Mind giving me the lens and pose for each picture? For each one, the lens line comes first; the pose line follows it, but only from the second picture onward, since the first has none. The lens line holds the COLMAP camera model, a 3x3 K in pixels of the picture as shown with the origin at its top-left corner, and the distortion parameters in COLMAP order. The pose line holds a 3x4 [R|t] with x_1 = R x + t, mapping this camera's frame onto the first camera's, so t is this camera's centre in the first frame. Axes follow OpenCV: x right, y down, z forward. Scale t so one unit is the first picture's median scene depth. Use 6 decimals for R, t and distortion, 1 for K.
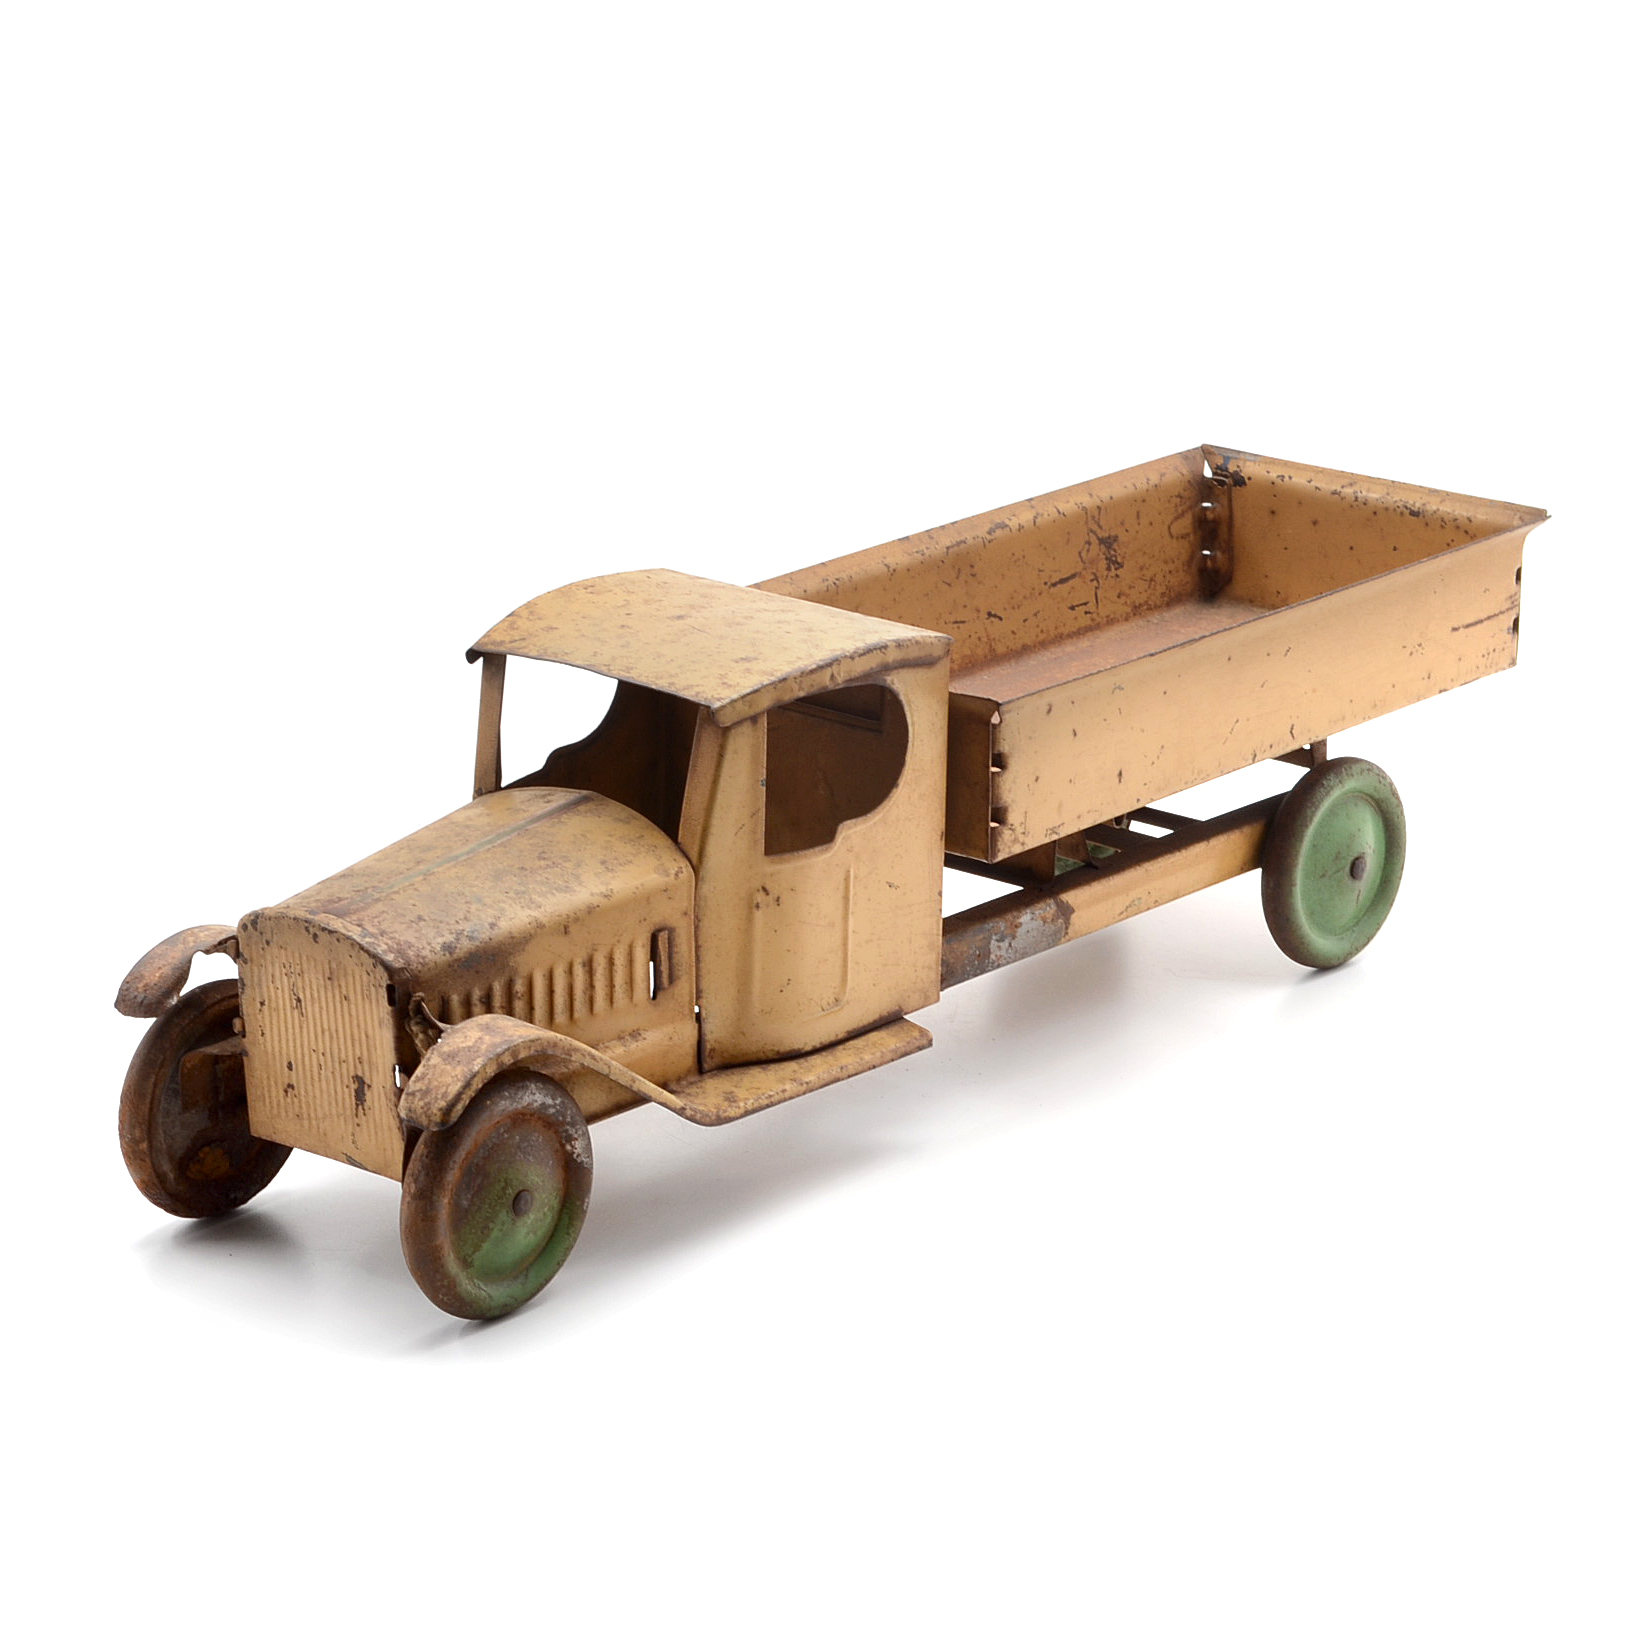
lens RADIAL K [[5555.9, 0, 746.8], [0, 5555.9, 814.5], [0, 0, 1]] dist [0.040572, -0.372005]
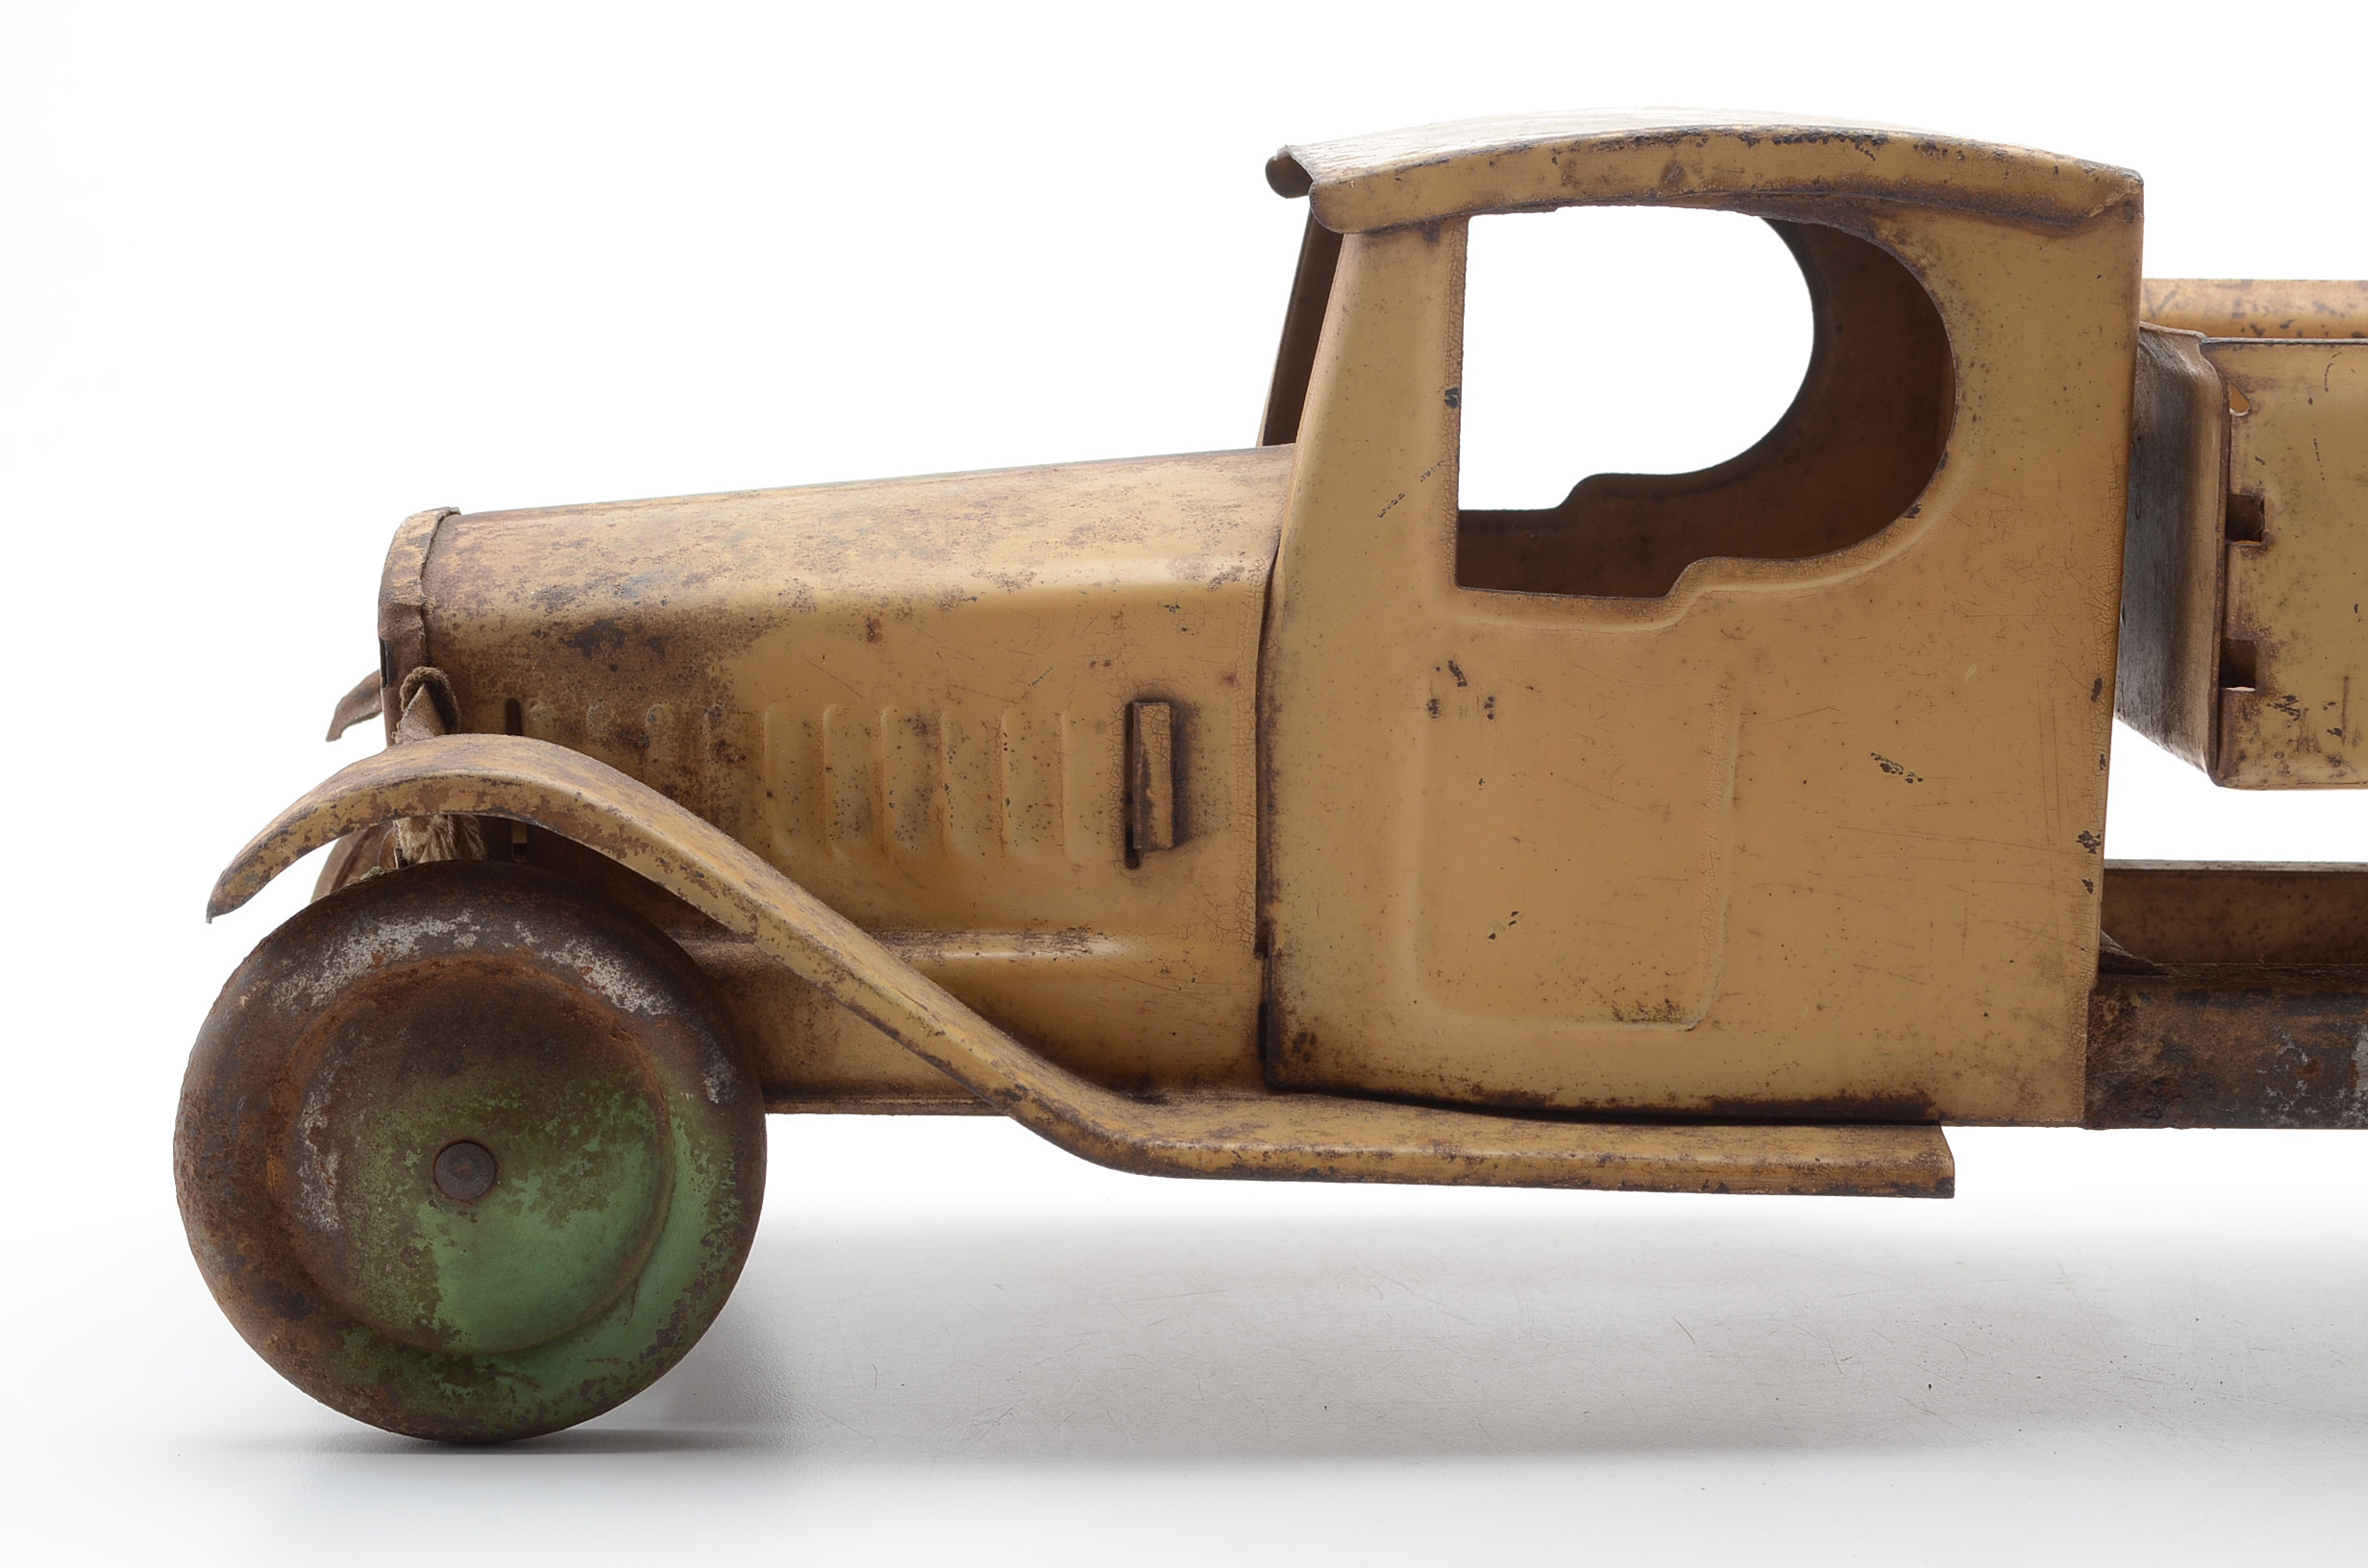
lens RADIAL K [[5306.7, 0, 1184.0], [0, 5306.7, 784.0], [0, 0, 1]] dist [0.046023, -0.051793]
pose [[0.680883, 0.116110, -0.723130, 0.277278], [-0.232359, 0.970592, -0.062940, 0.051449], [0.694556, 0.210880, 0.687839, 0.718069]]
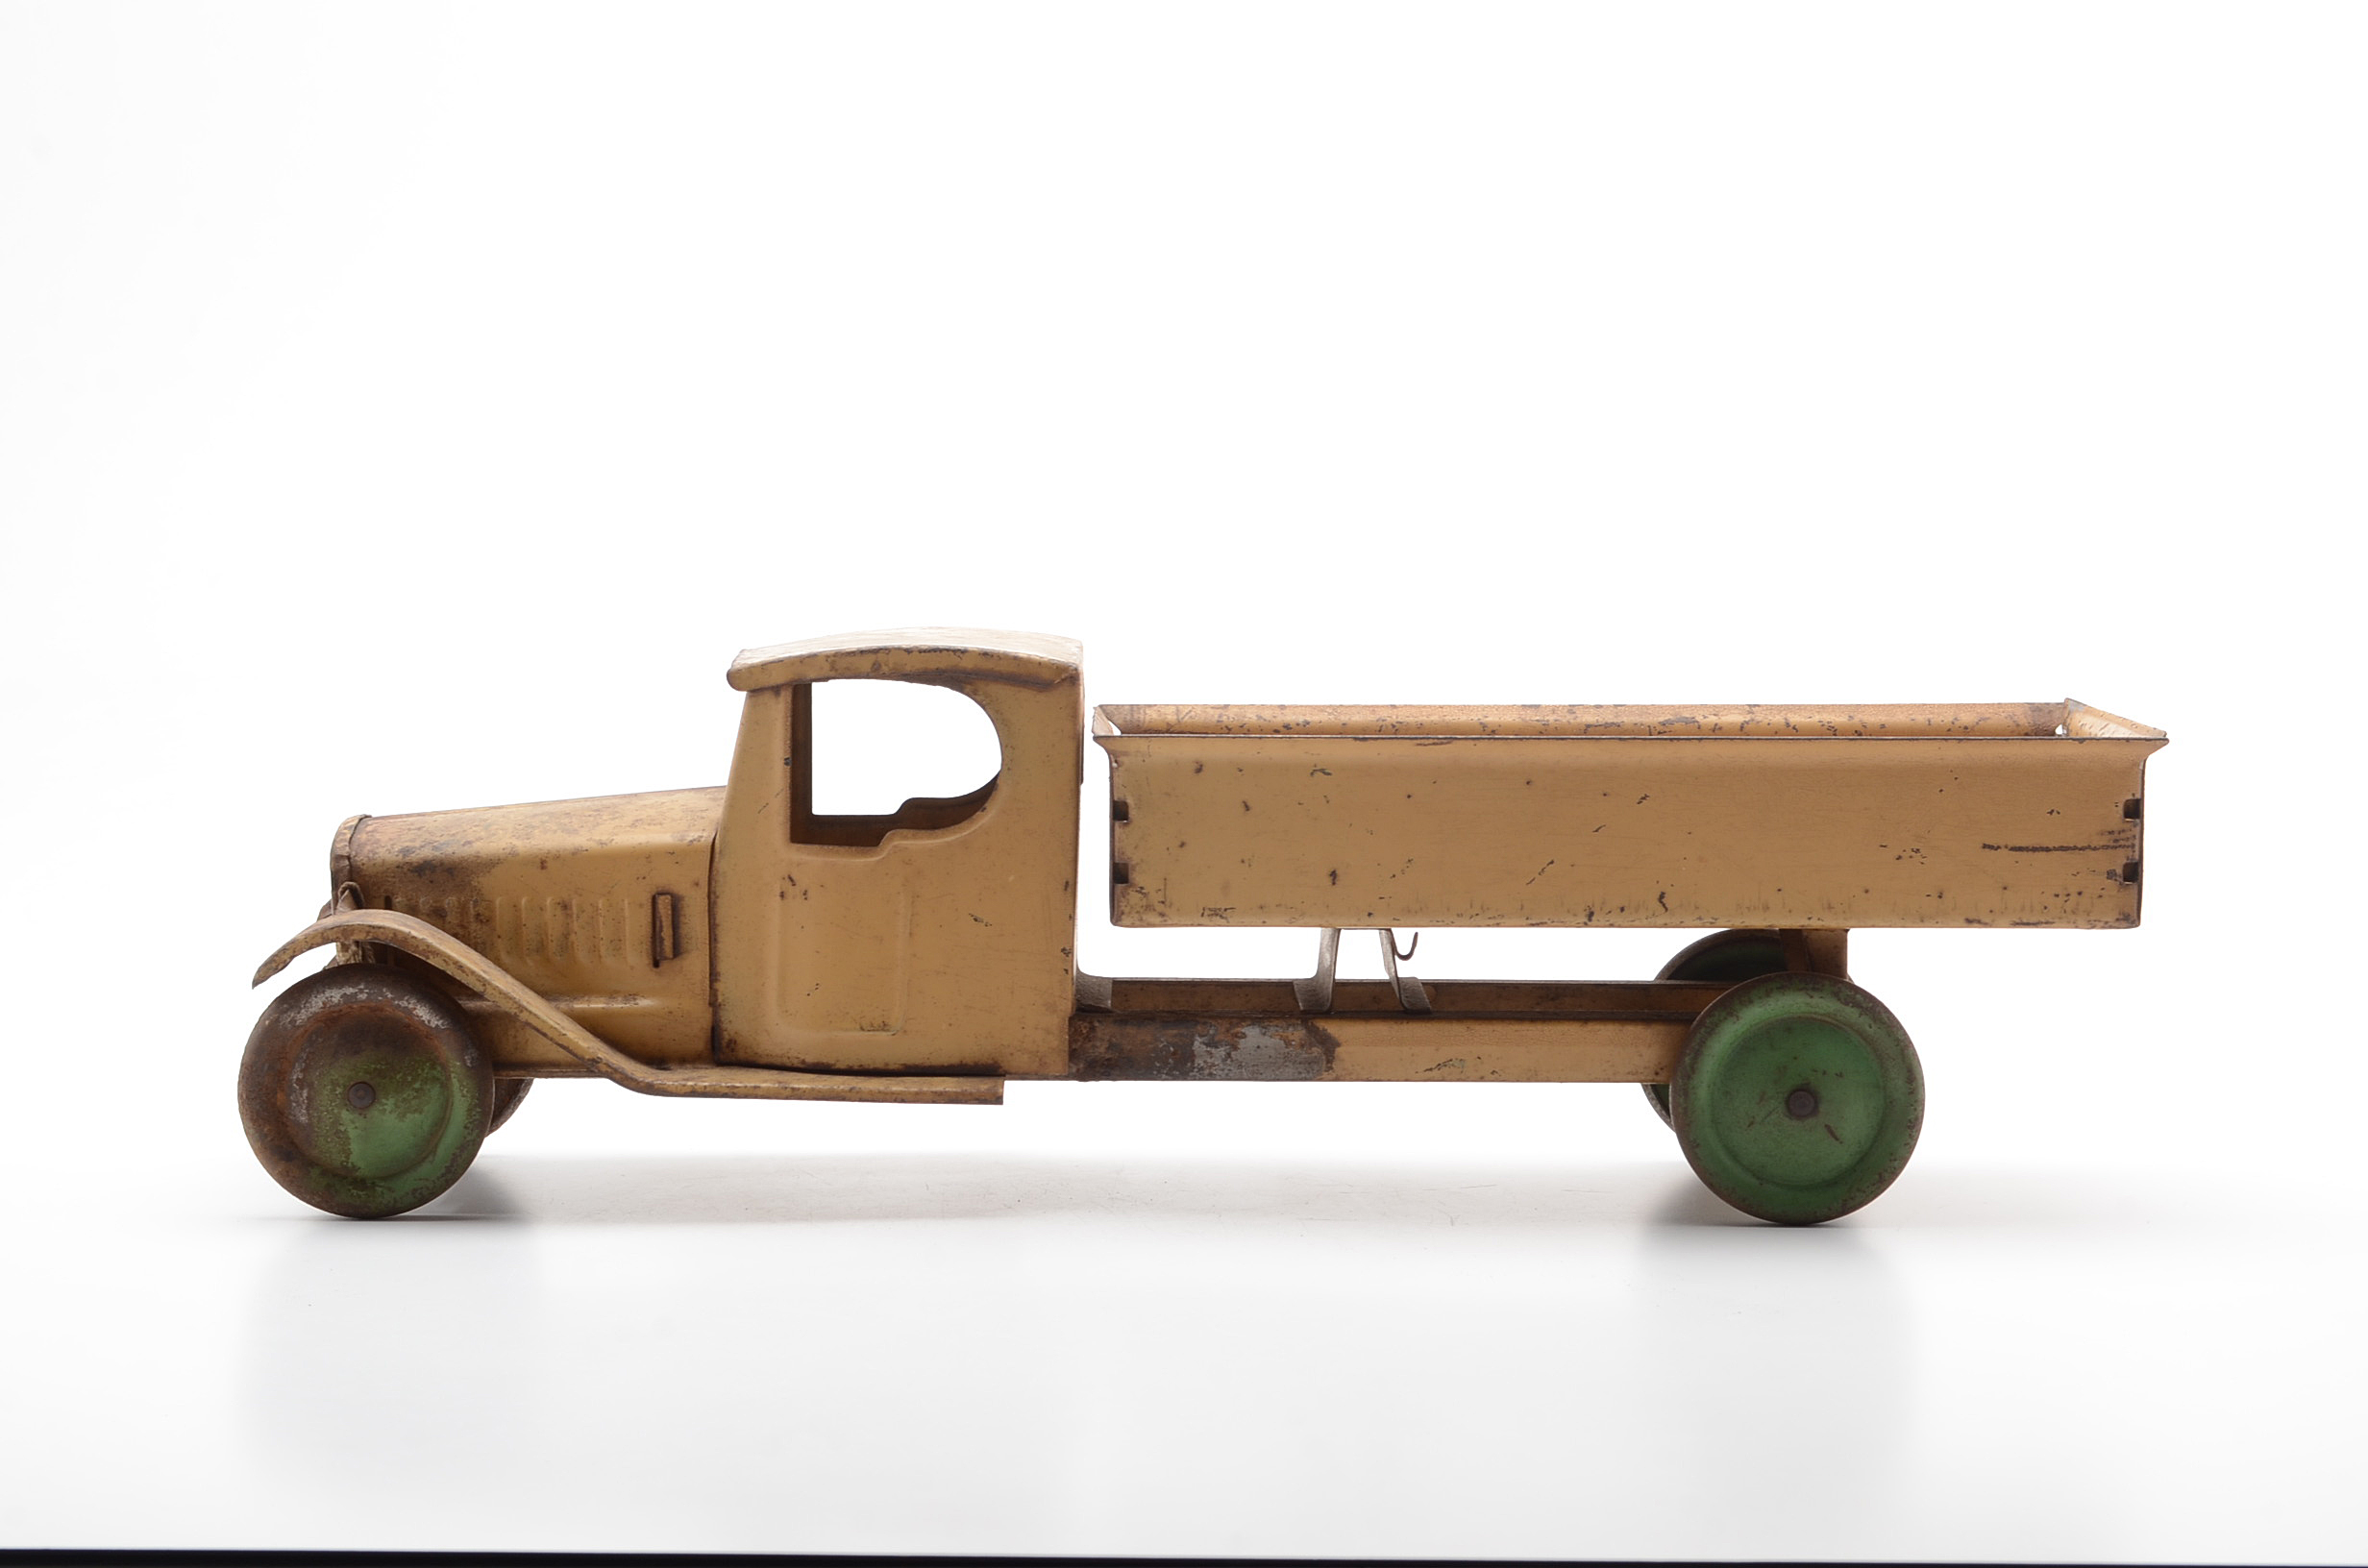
lens RADIAL K [[5306.7, 0, 1184.0], [0, 5306.7, 784.0], [0, 0, 1]] dist [0.046023, -0.051793]
pose [[0.660365, 0.060243, -0.748525, 0.733852], [-0.229979, 0.965106, -0.125218, 0.096921], [0.714862, 0.254834, 0.651177, 0.450165]]
